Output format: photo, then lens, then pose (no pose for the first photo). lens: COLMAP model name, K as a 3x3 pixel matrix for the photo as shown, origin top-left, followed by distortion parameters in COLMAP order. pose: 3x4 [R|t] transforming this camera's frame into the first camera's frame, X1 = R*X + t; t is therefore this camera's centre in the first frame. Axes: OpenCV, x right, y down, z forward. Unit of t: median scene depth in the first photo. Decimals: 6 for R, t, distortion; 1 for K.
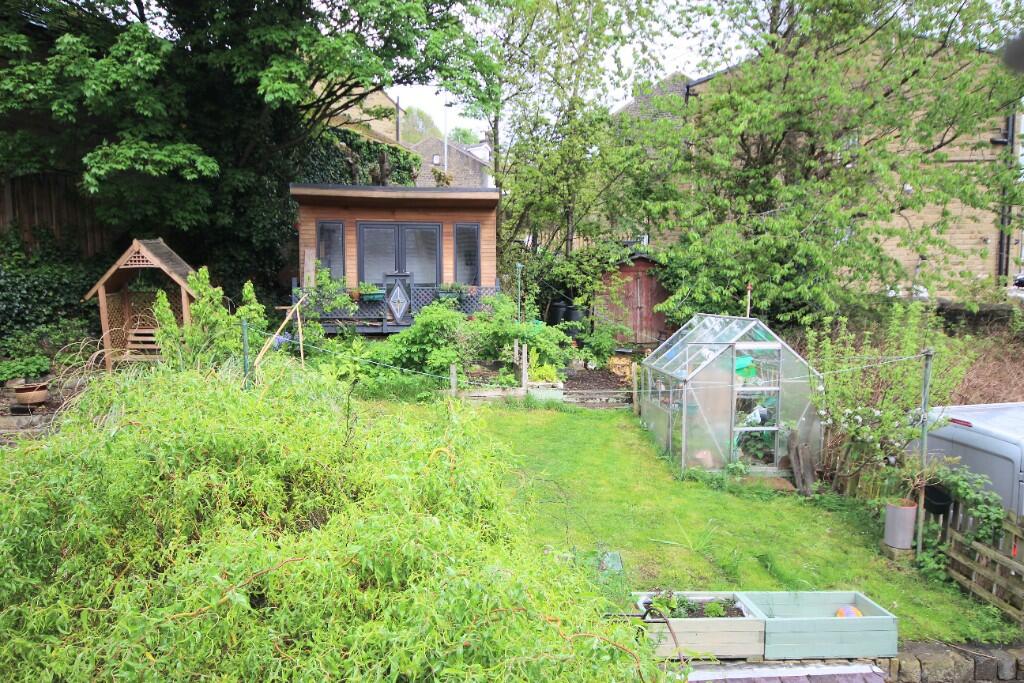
lens RADIAL K [[721.6, 0, 512.5], [0, 721.6, 341.5], [0, 0, 1]] dist [-0.002610, -0.000183]
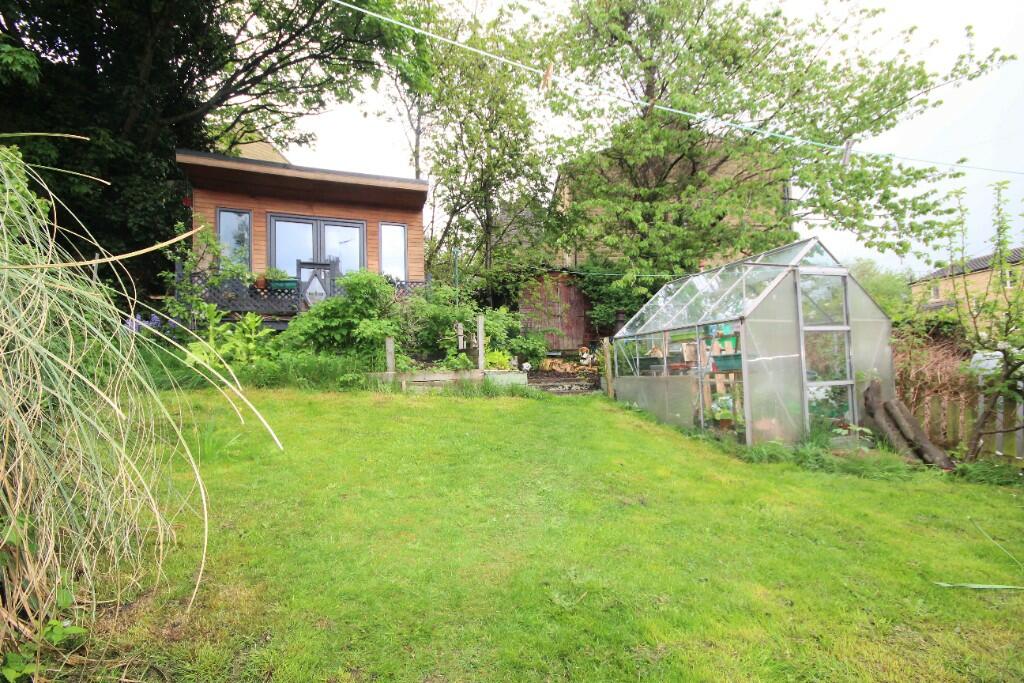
lens RADIAL K [[470.2, 0, 507.4], [0, 470.2, 340.9], [0, 0, 1]] dist [-0.000296, 0.000141]
pose [[0.974893, -0.015817, 0.222113, -0.070738], [0.046022, 0.990249, -0.131484, 0.103061], [-0.217868, 0.138405, 0.966115, 0.494724]]
